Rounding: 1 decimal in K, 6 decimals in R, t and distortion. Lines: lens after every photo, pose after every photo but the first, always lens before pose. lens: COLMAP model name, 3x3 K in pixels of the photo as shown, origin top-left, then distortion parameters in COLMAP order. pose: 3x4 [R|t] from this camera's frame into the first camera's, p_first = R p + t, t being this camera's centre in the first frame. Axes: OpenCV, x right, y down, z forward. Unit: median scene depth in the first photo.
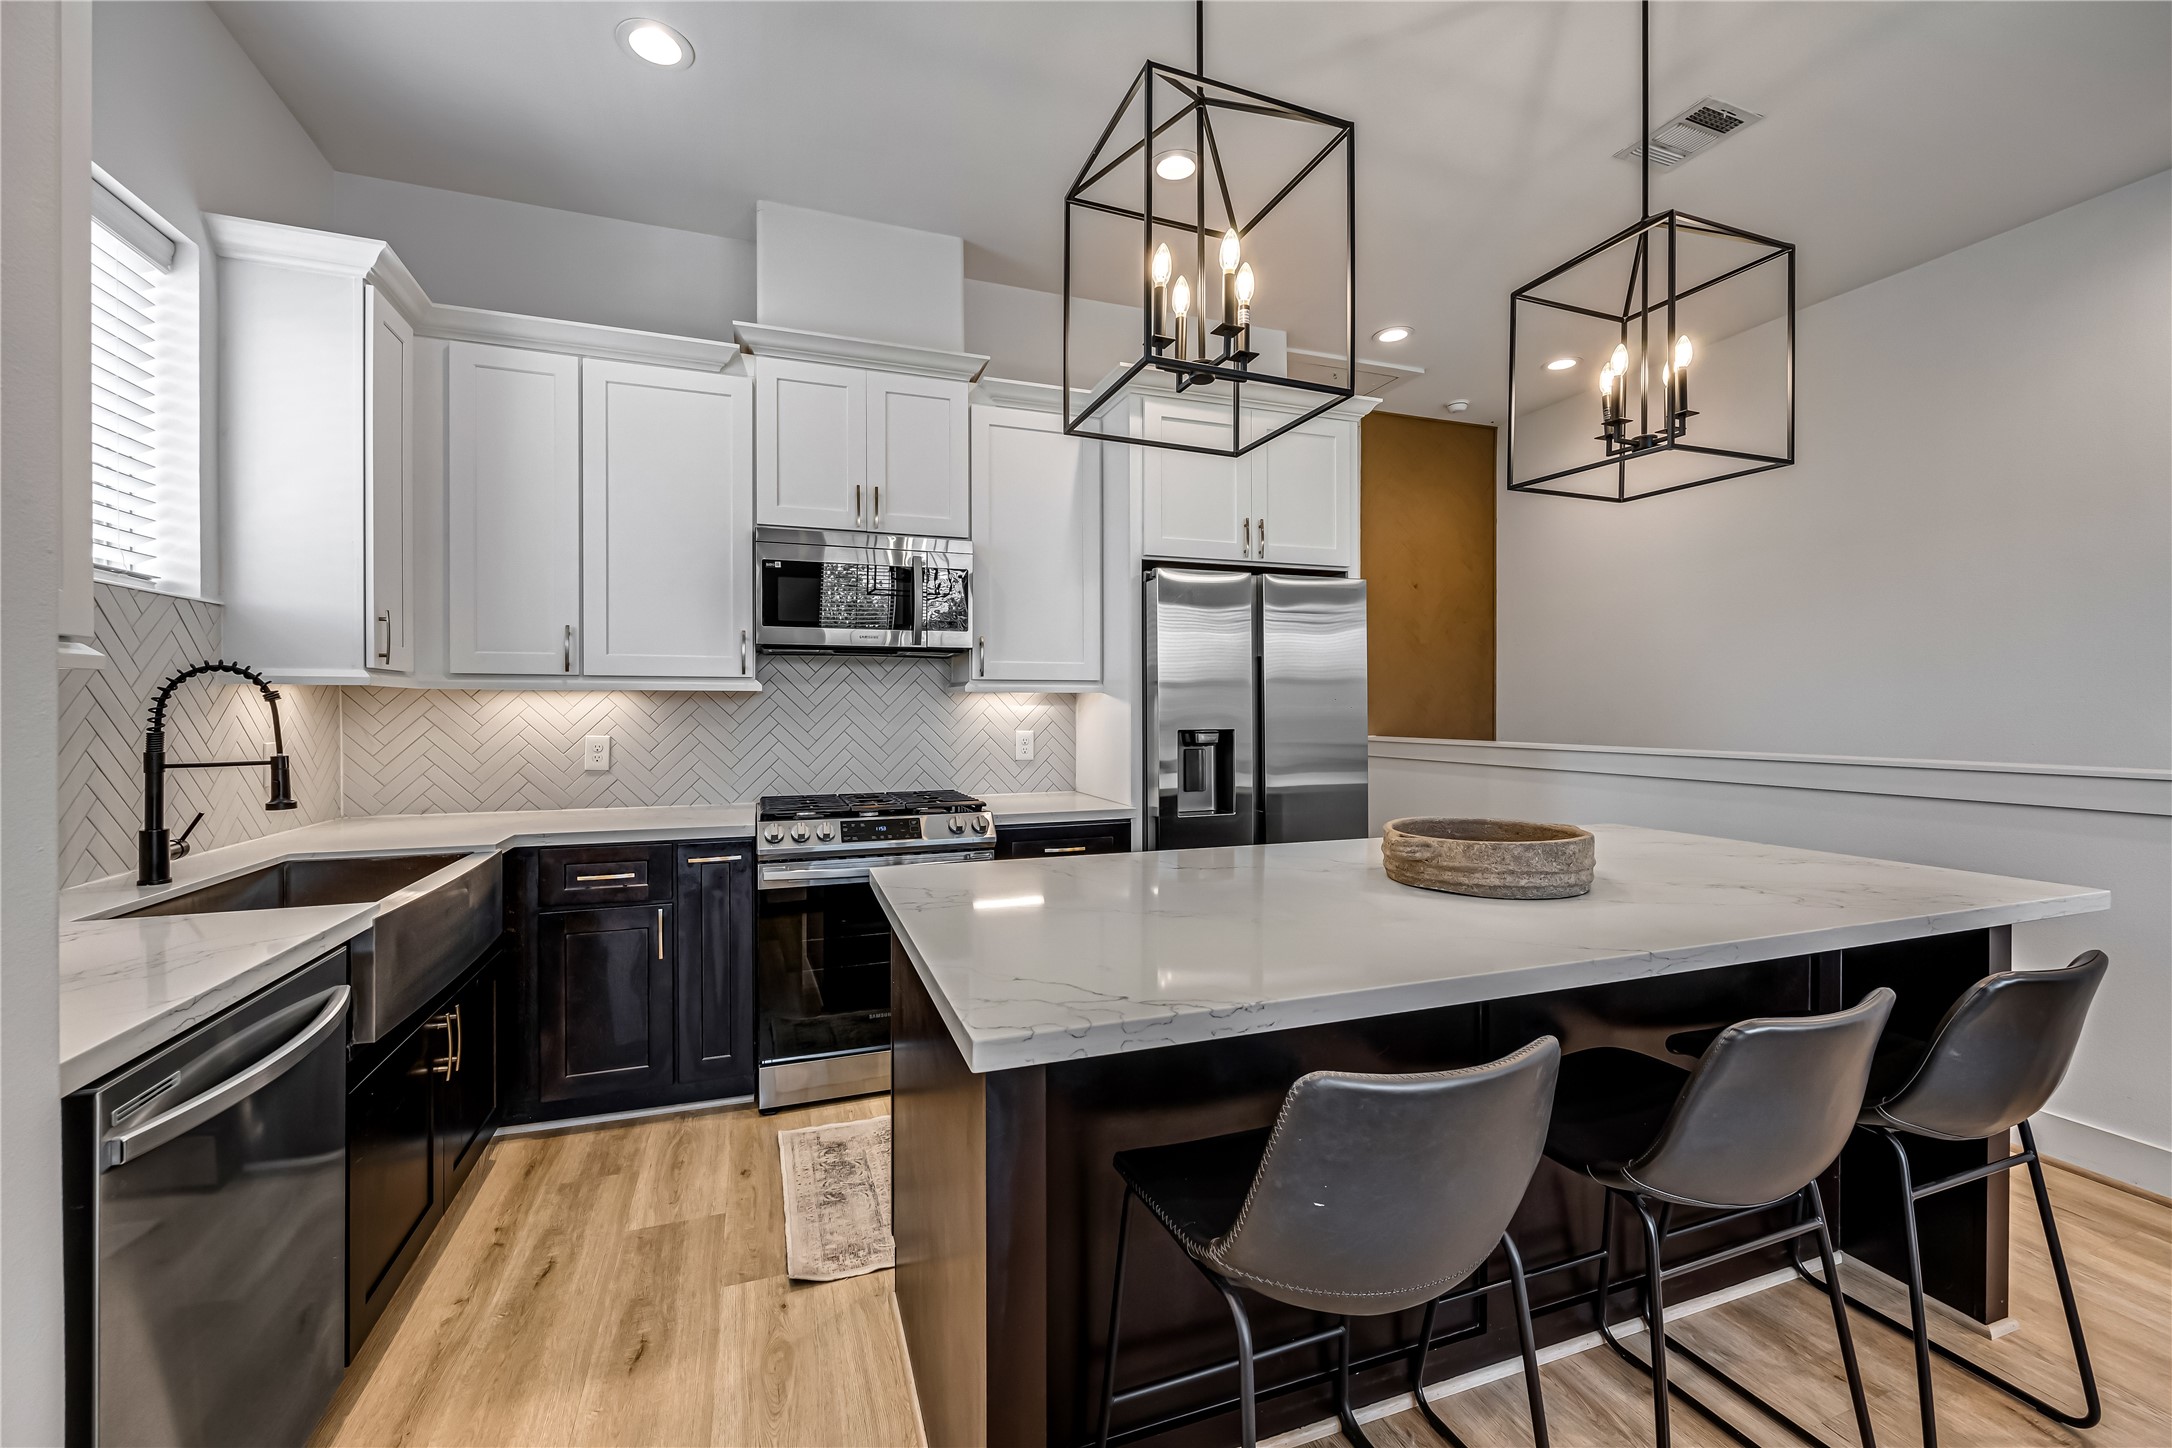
lens RADIAL K [[878.9, 0, 1074.5], [0, 878.9, 717.8], [0, 0, 1]] dist [-0.003101, 0.000060]
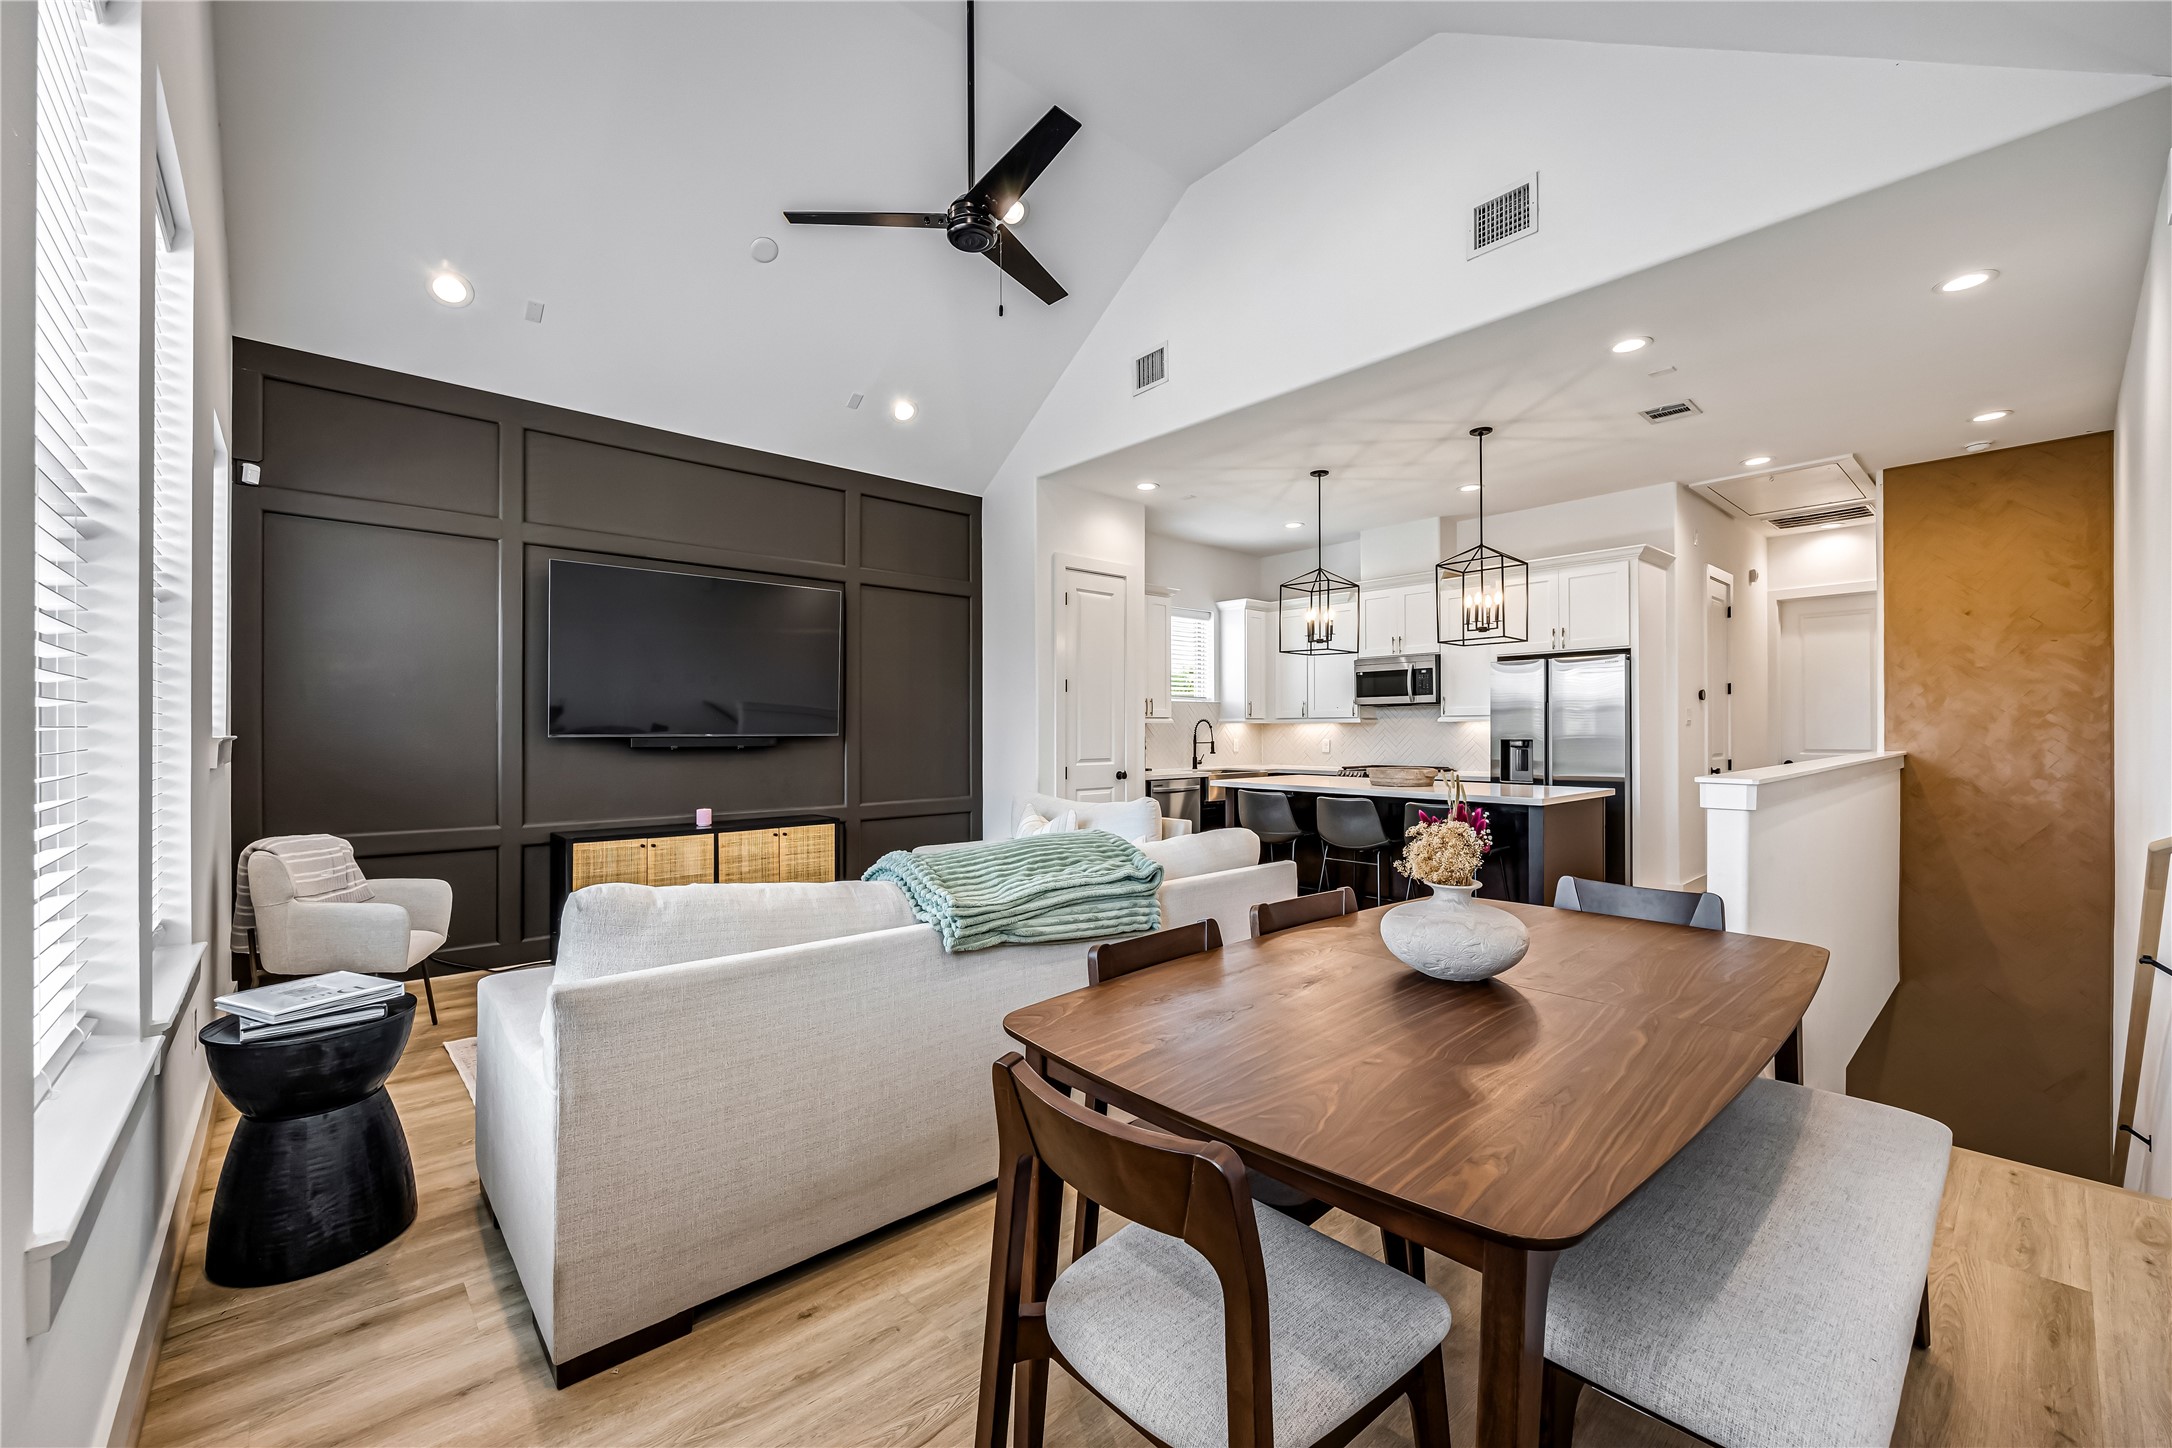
lens RADIAL K [[878.9, 0, 1093.0], [0, 878.9, 731.9], [0, 0, 1]] dist [-0.003101, 0.000060]
pose [[0.372564, 0.003450, -0.928000, 1.661028], [-0.004346, 0.999989, 0.001973, -0.004241], [0.927996, 0.003298, 0.372575, -0.647375]]
